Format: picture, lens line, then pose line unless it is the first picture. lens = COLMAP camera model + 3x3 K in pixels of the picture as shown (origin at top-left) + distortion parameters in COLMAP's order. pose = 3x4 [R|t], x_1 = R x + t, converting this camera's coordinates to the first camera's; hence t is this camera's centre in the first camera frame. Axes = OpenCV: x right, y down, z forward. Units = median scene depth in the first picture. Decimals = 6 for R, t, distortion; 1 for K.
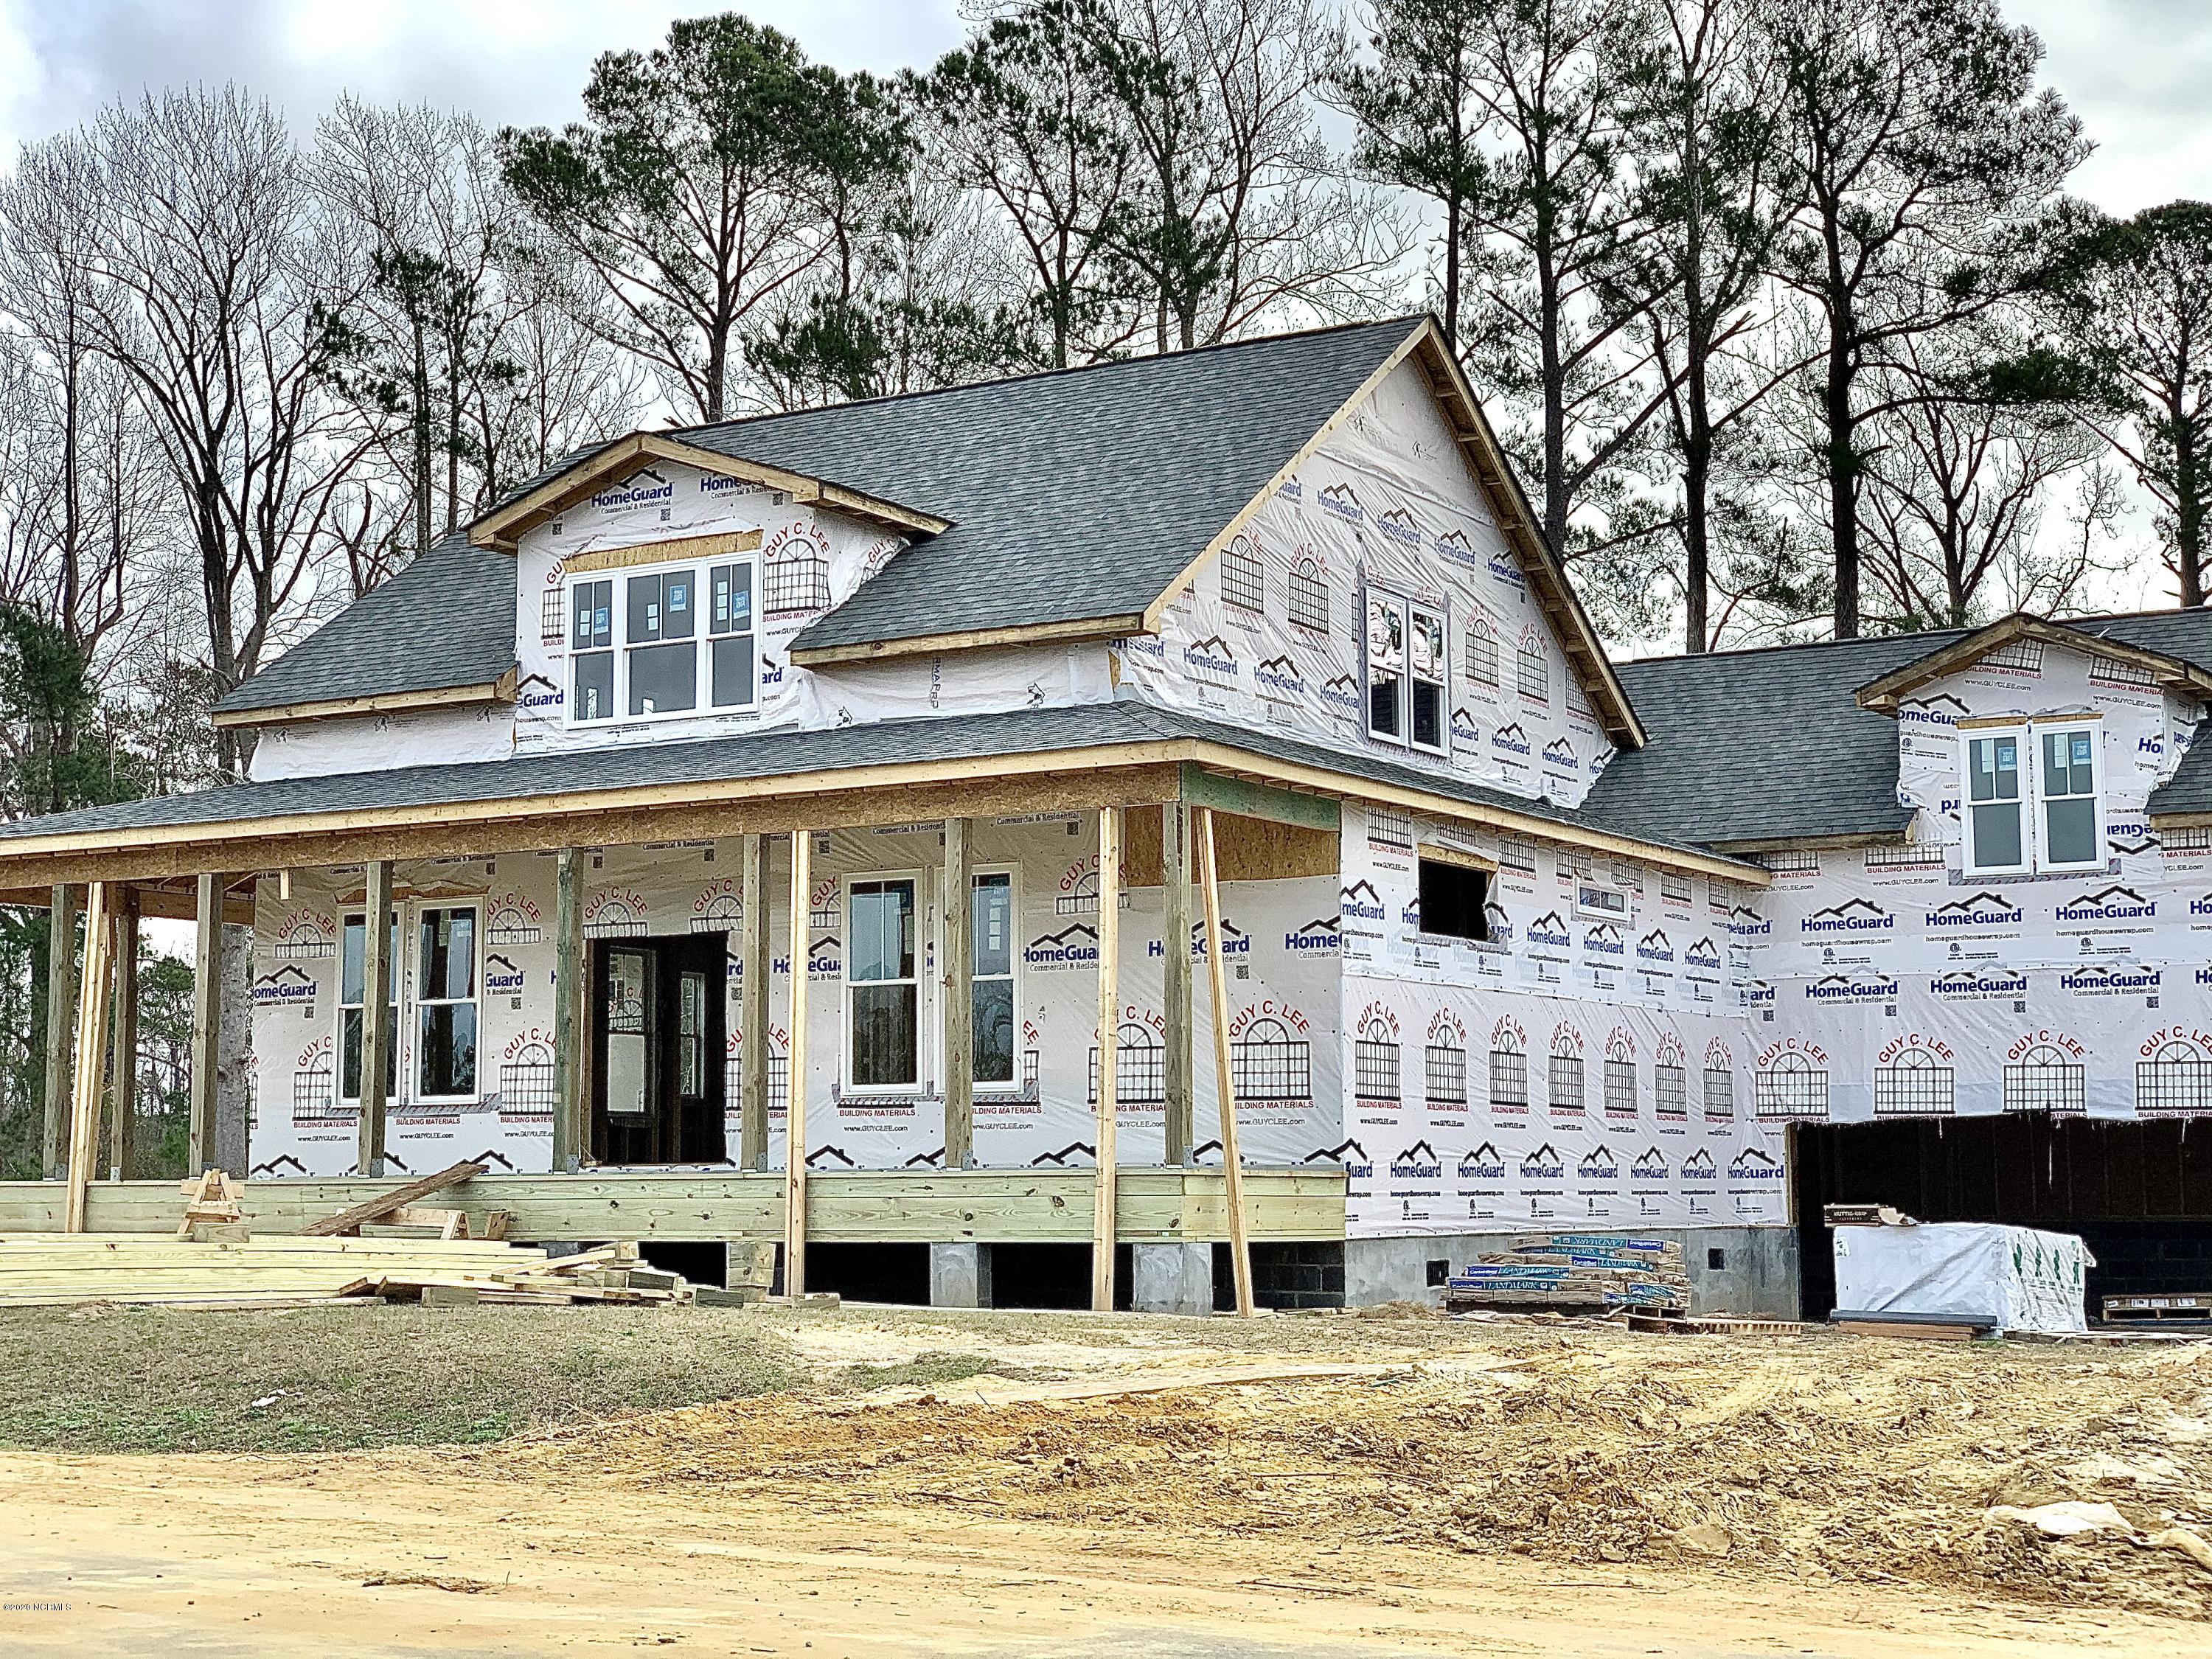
lens RADIAL K [[3368.3, 0, 1104.0], [0, 3368.3, 821.5], [0, 0, 1]] dist [0.042097, 0.000000]
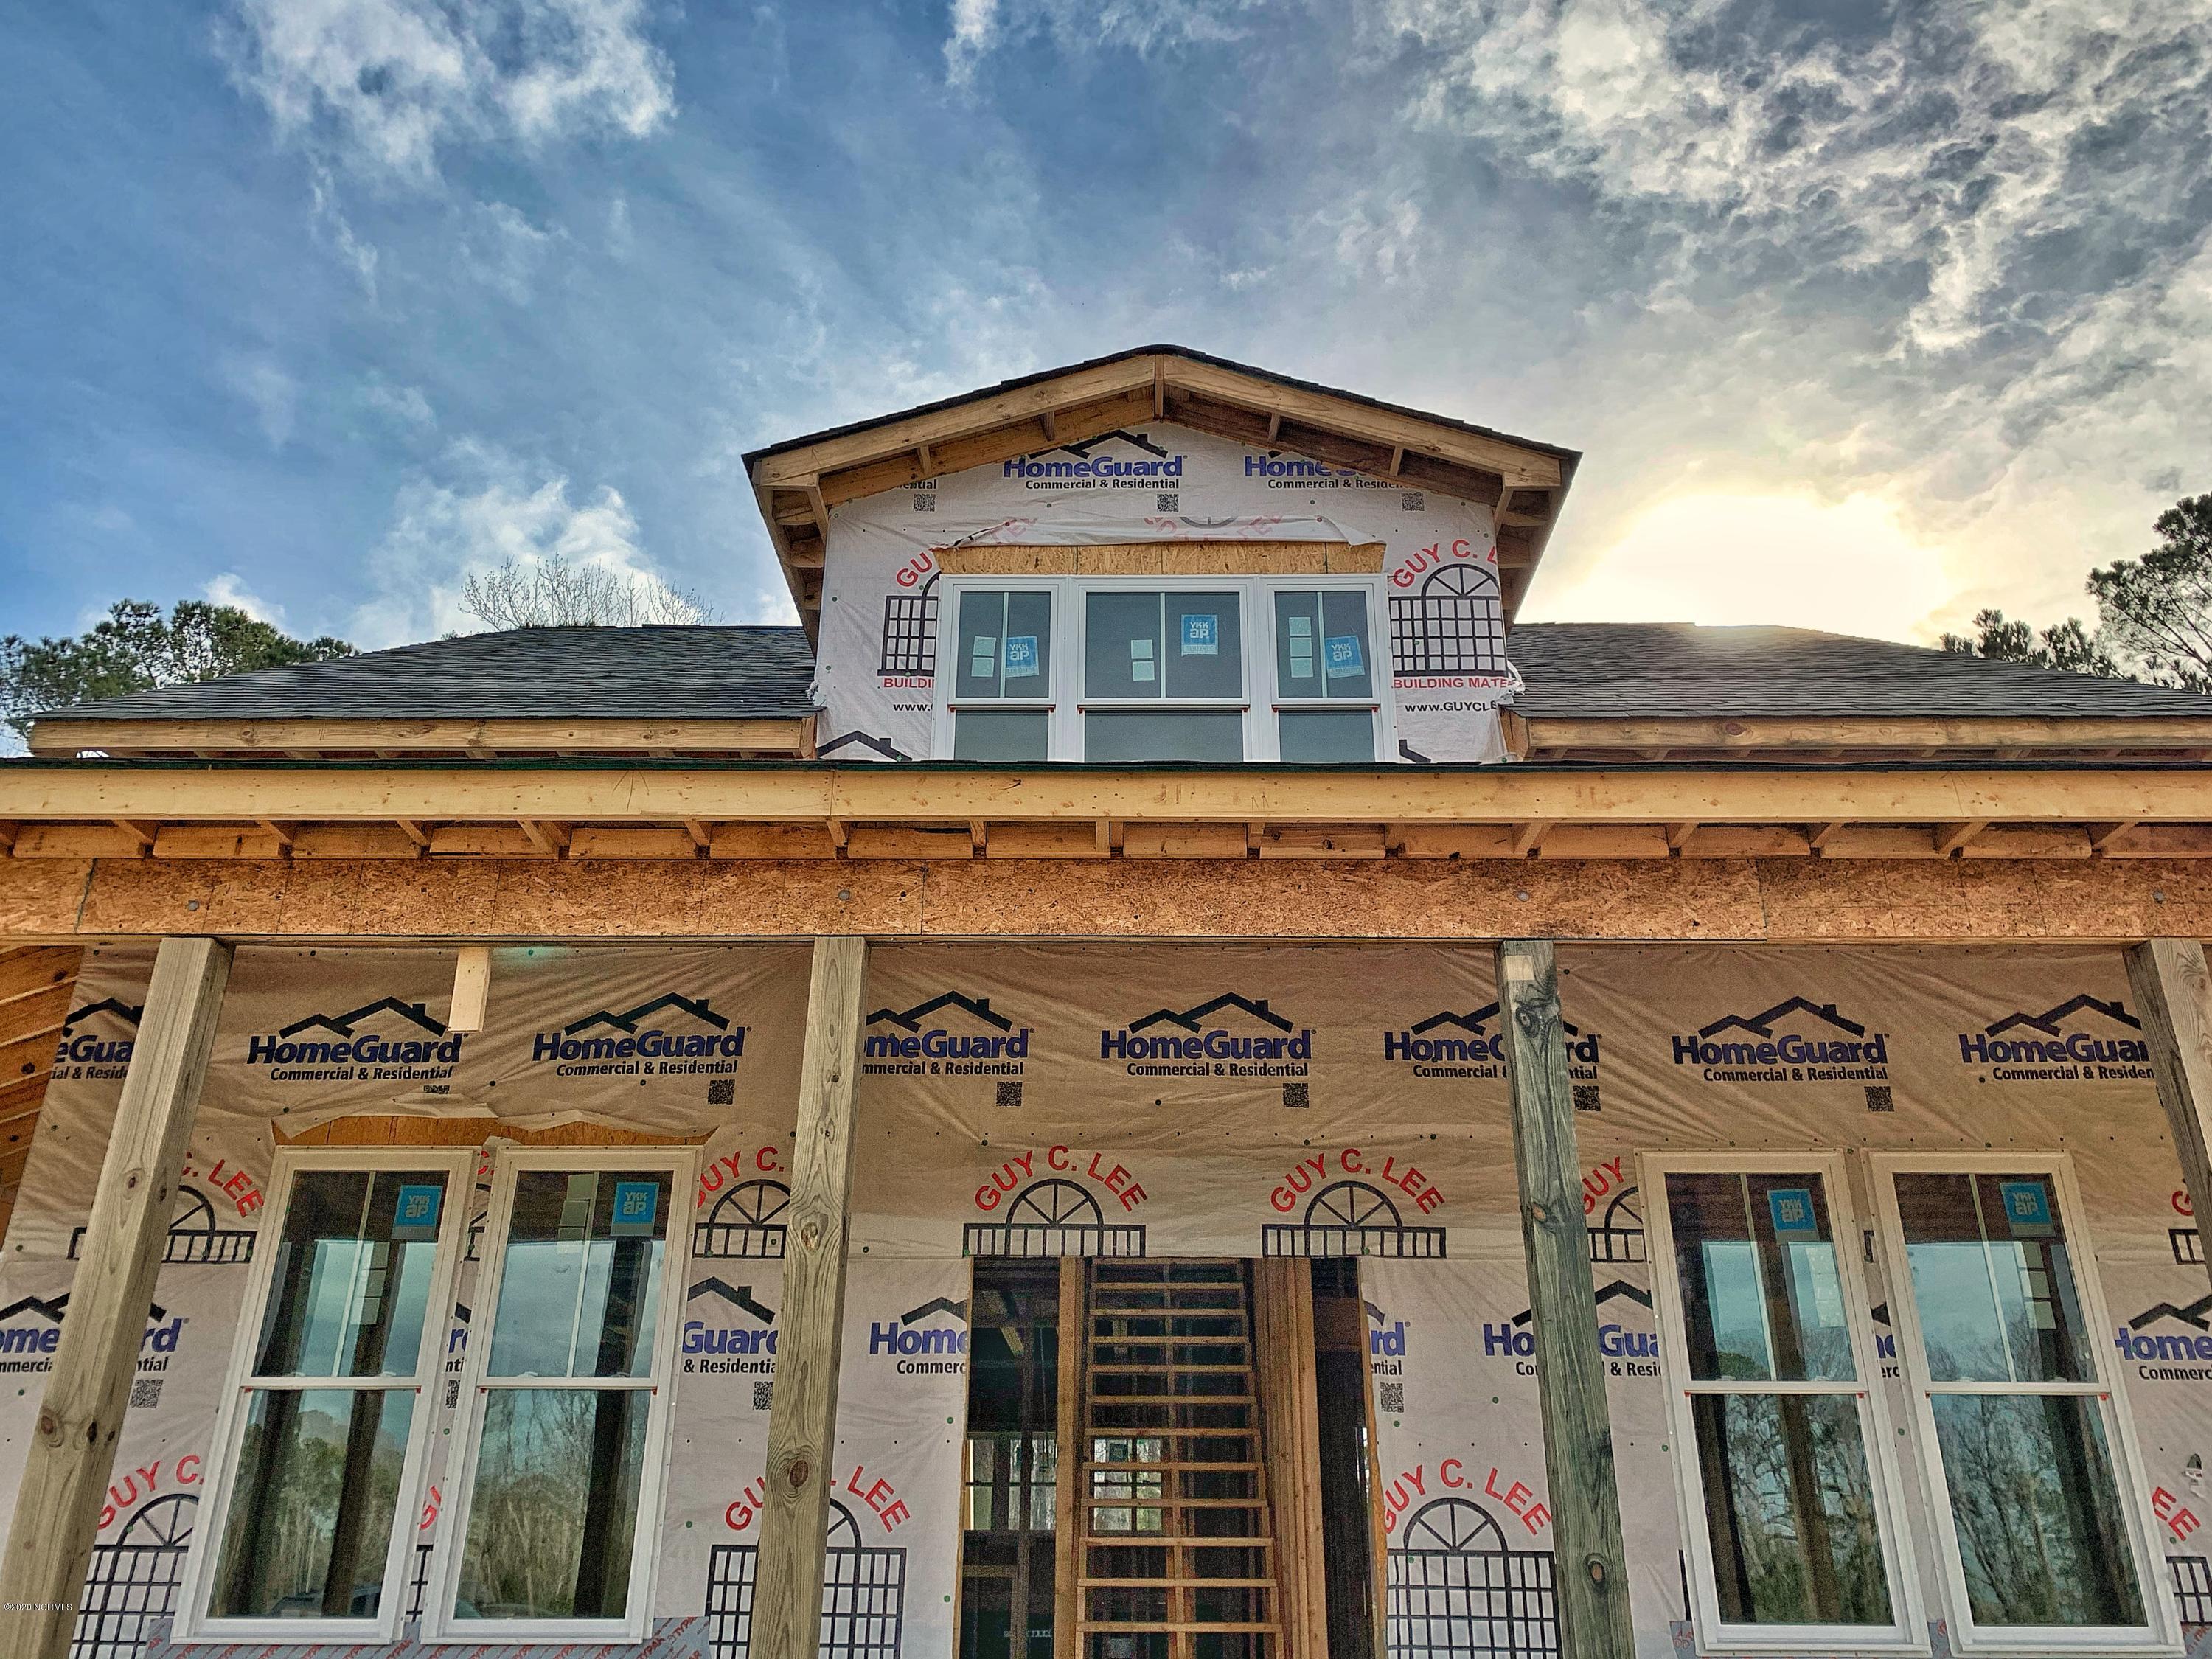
lens RADIAL K [[1658.9, 0, 1095.1], [0, 1658.9, 754.1], [0, 0, 1]] dist [0.010233, -0.000147]
pose [[0.851181, 0.226270, 0.473596, -0.266882], [-0.063216, 0.939933, -0.335455, 0.046034], [-0.521052, 0.255593, 0.814357, 0.788632]]
